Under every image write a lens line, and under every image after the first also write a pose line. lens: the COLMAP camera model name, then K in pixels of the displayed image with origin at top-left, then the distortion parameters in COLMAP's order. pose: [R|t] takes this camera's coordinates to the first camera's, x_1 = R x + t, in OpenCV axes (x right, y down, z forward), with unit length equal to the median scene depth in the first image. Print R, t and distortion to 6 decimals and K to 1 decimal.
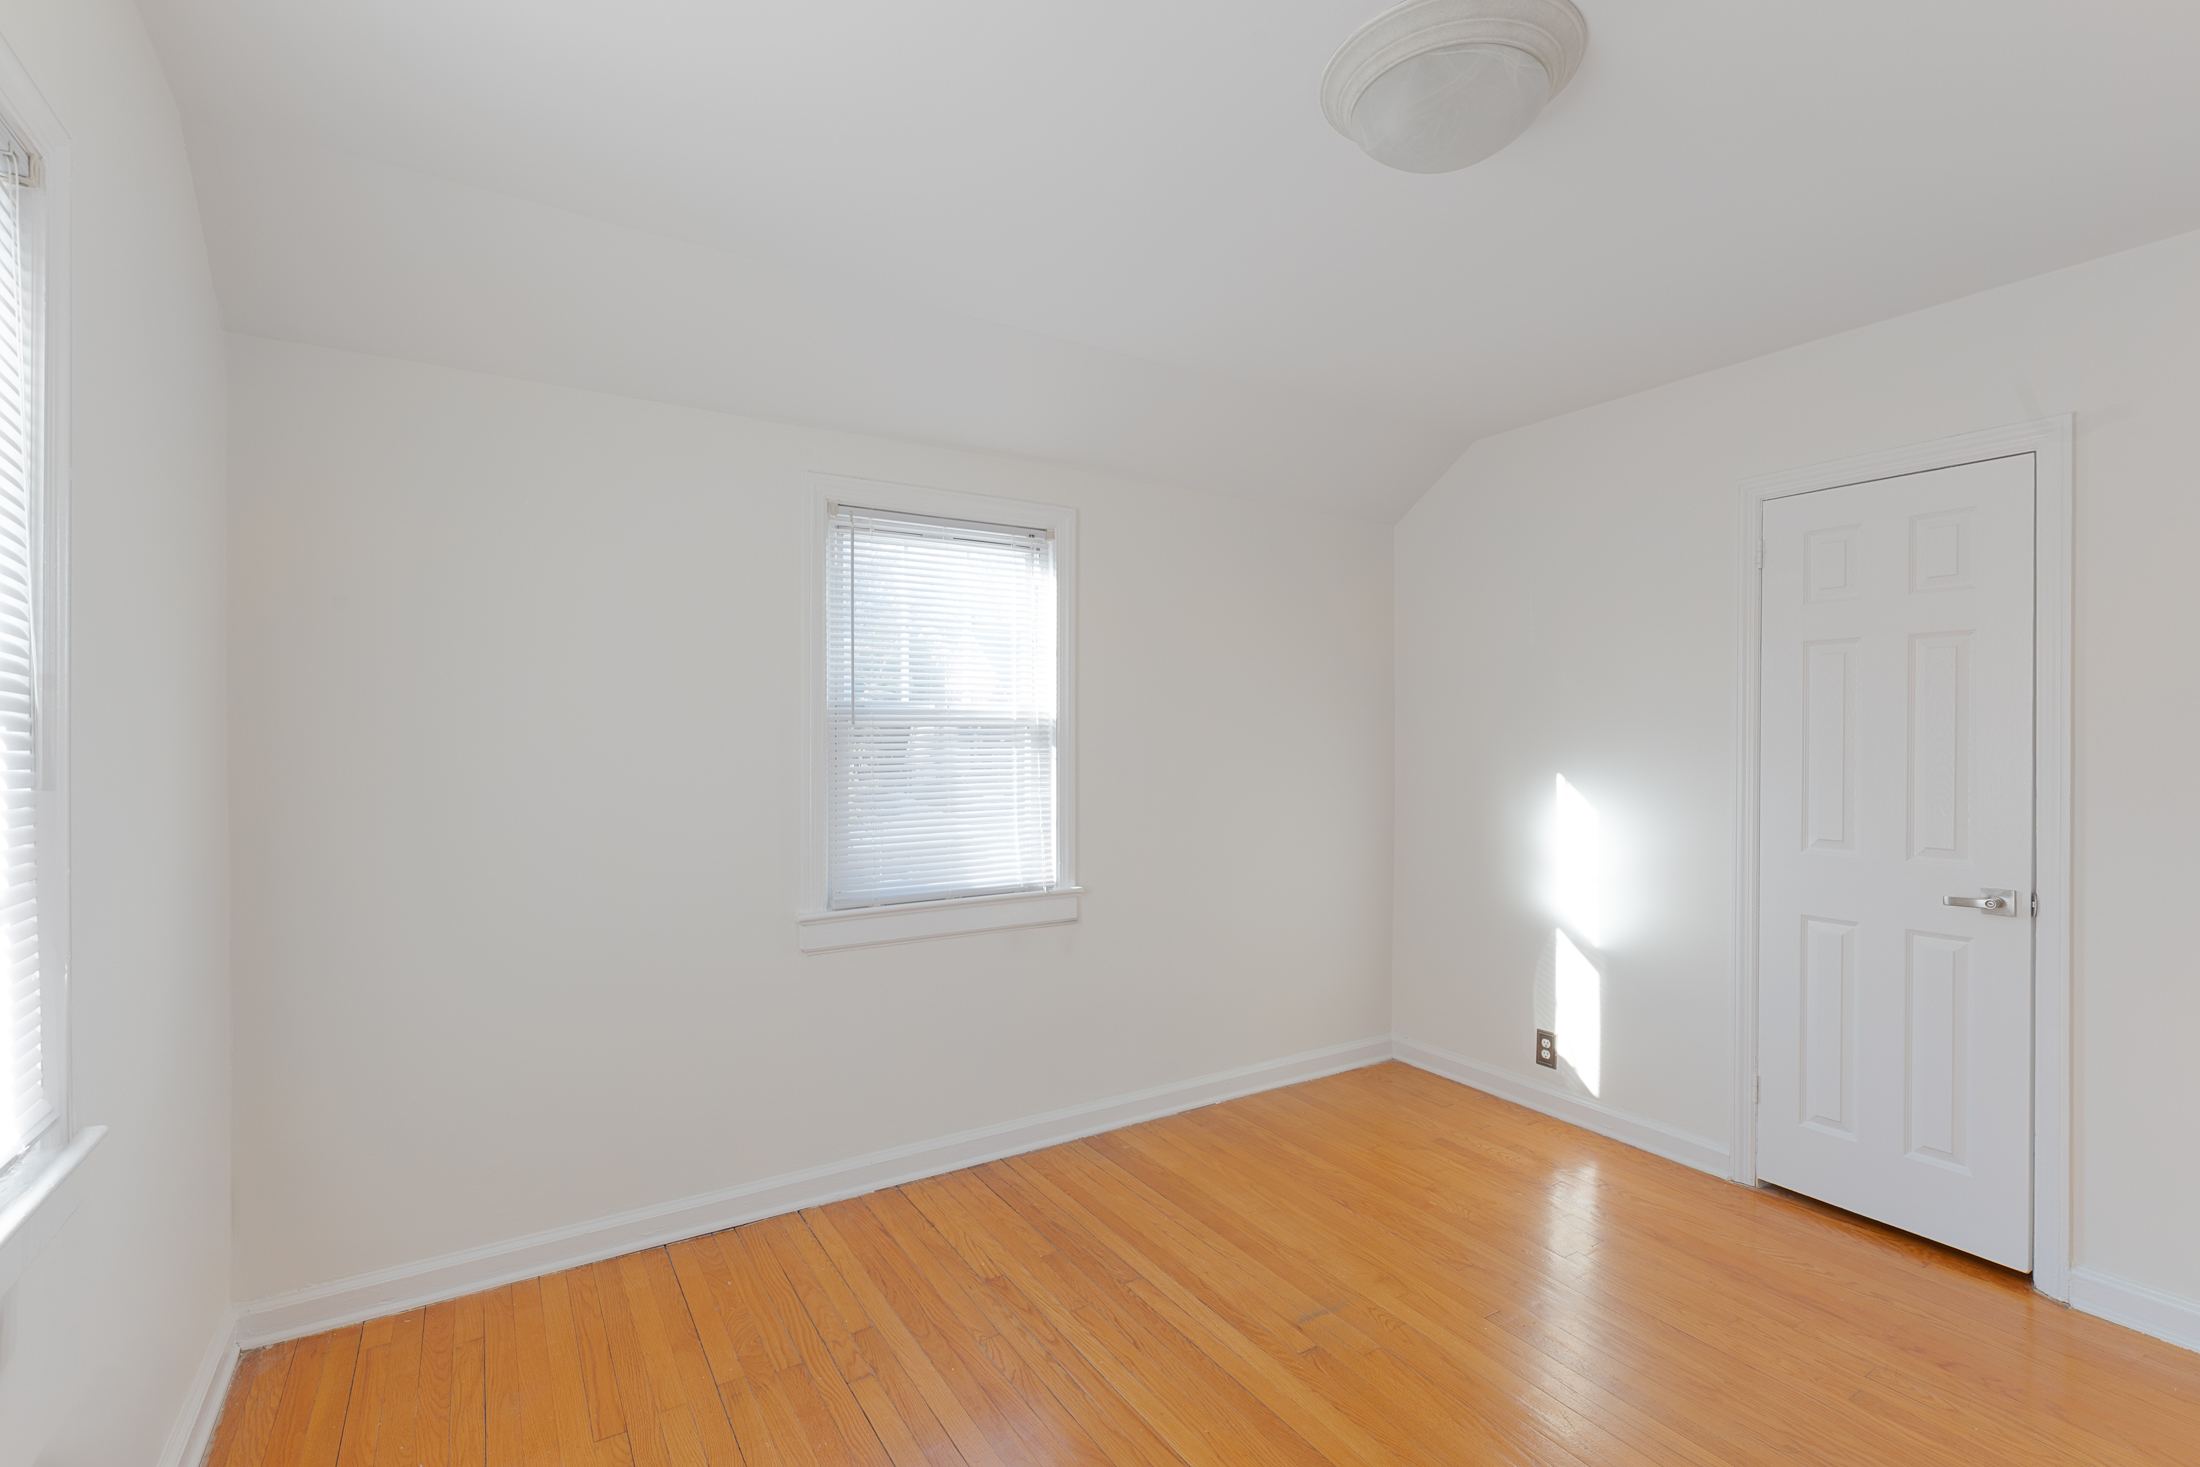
lens RADIAL K [[1009.3, 0, 1107.3], [0, 1009.3, 729.5], [0, 0, 1]] dist [-0.001883, -0.000047]
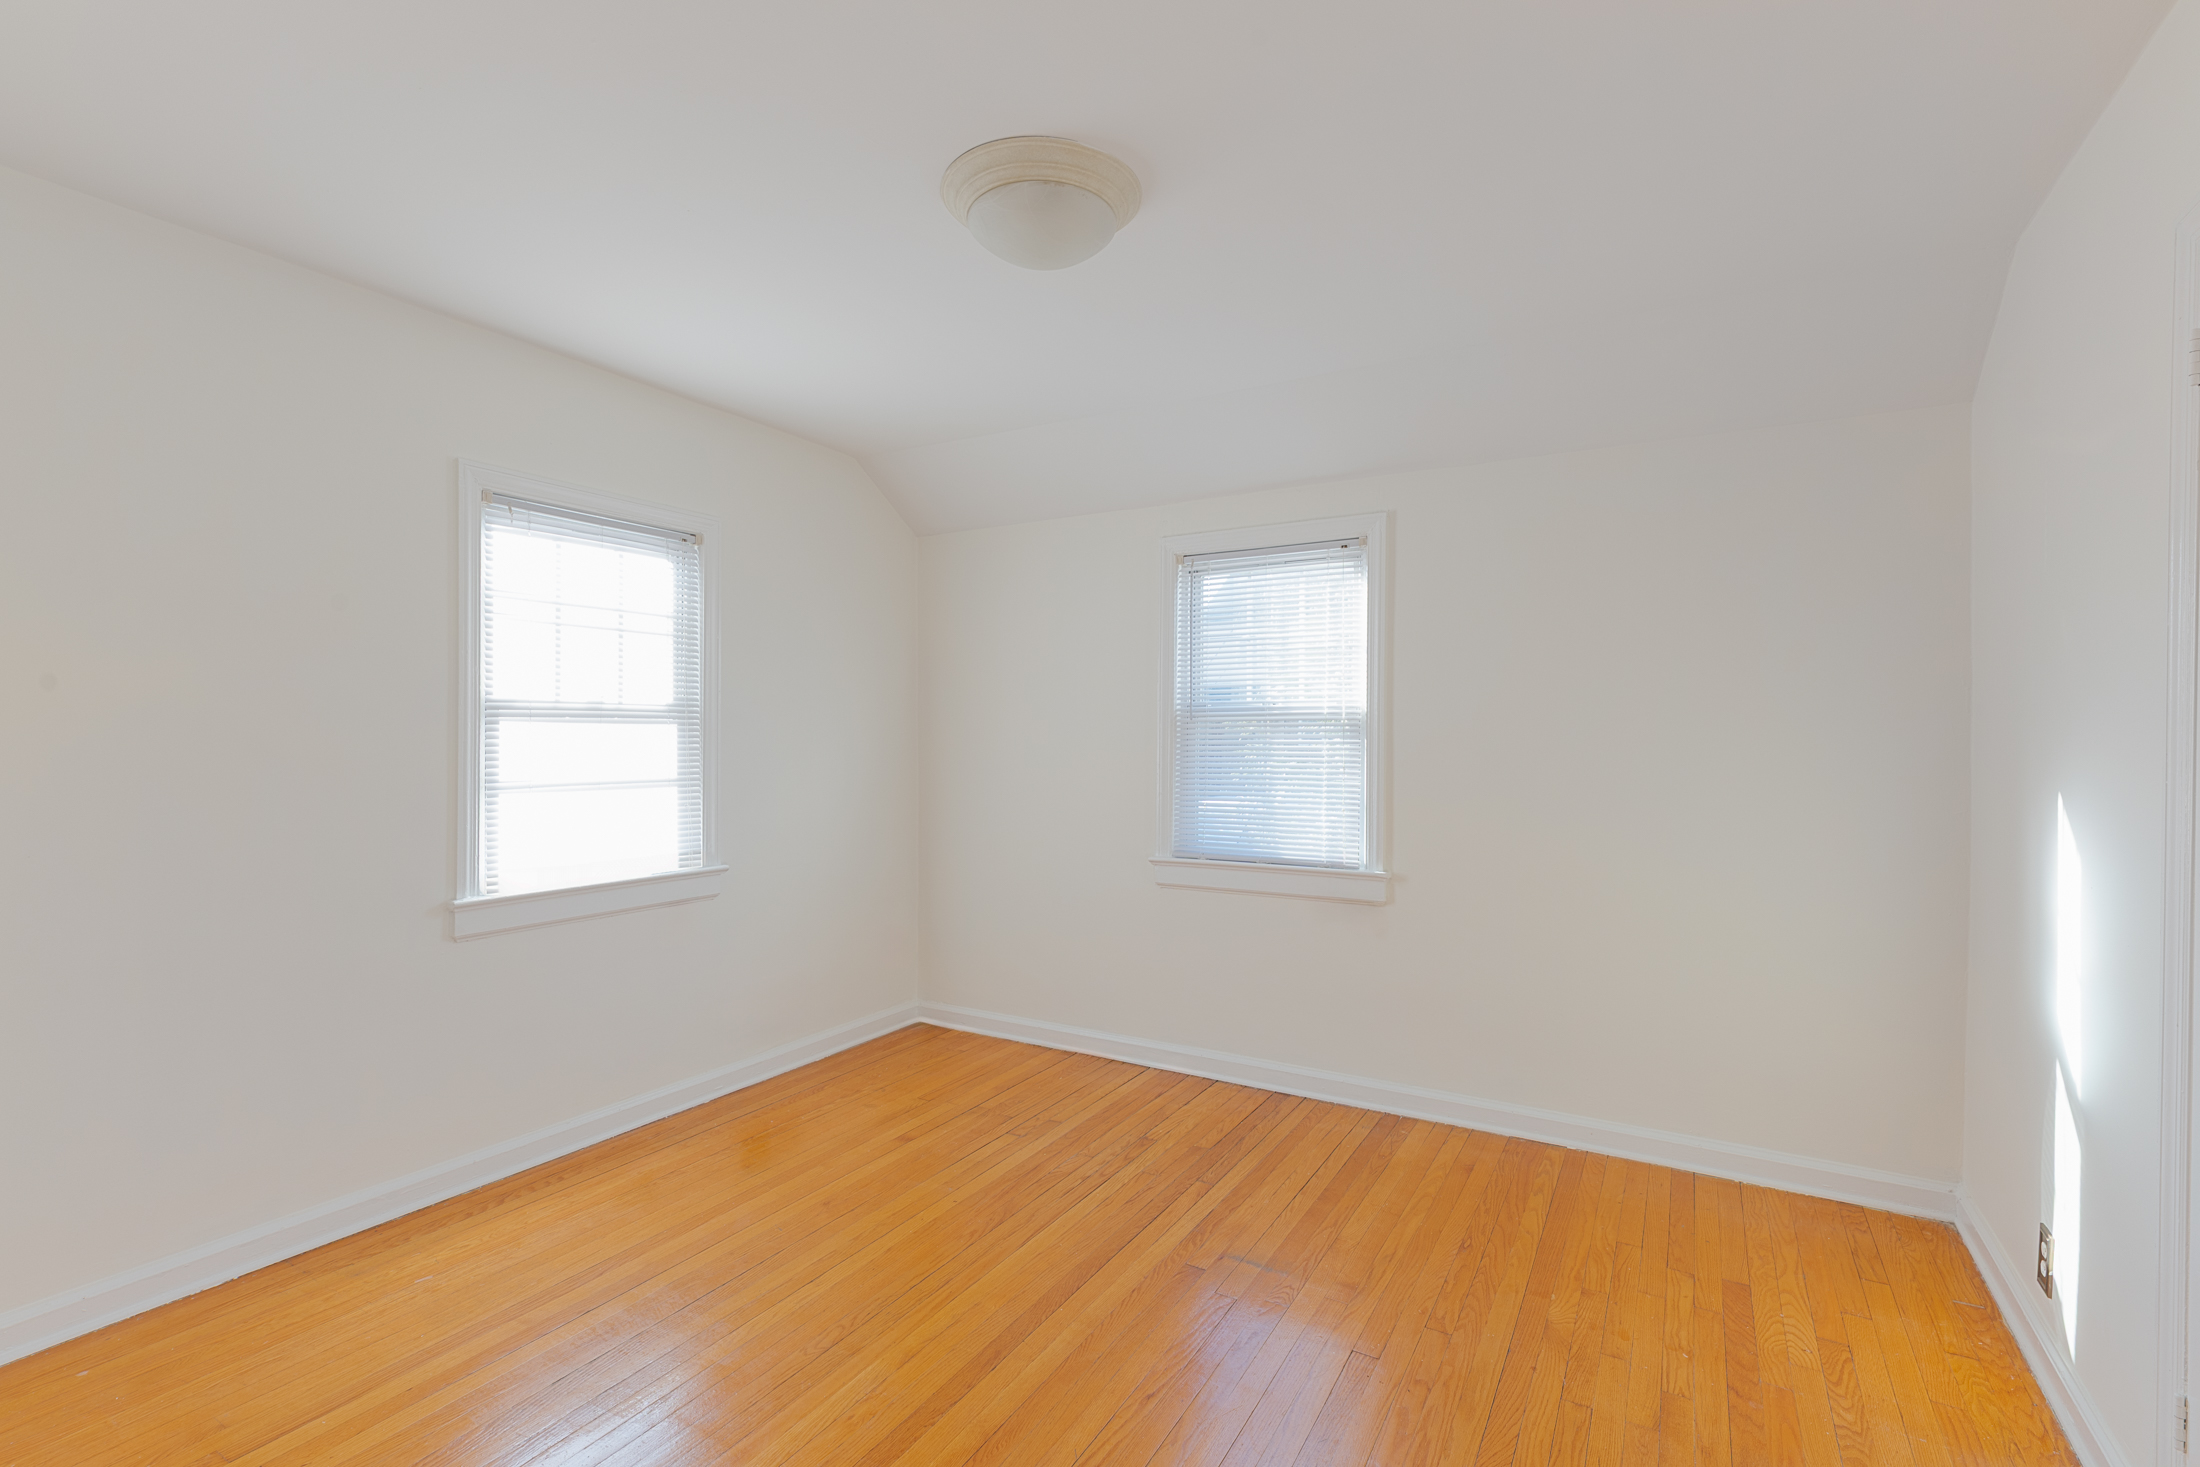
lens RADIAL K [[993.3, 0, 1101.5], [0, 993.3, 742.1], [0, 0, 1]] dist [0.000146, 0.000122]
pose [[0.445414, 0.003221, -0.895319, 0.845442], [-0.003423, 0.999992, 0.001894, 0.021670], [0.895318, 0.002221, 0.445421, 0.306135]]
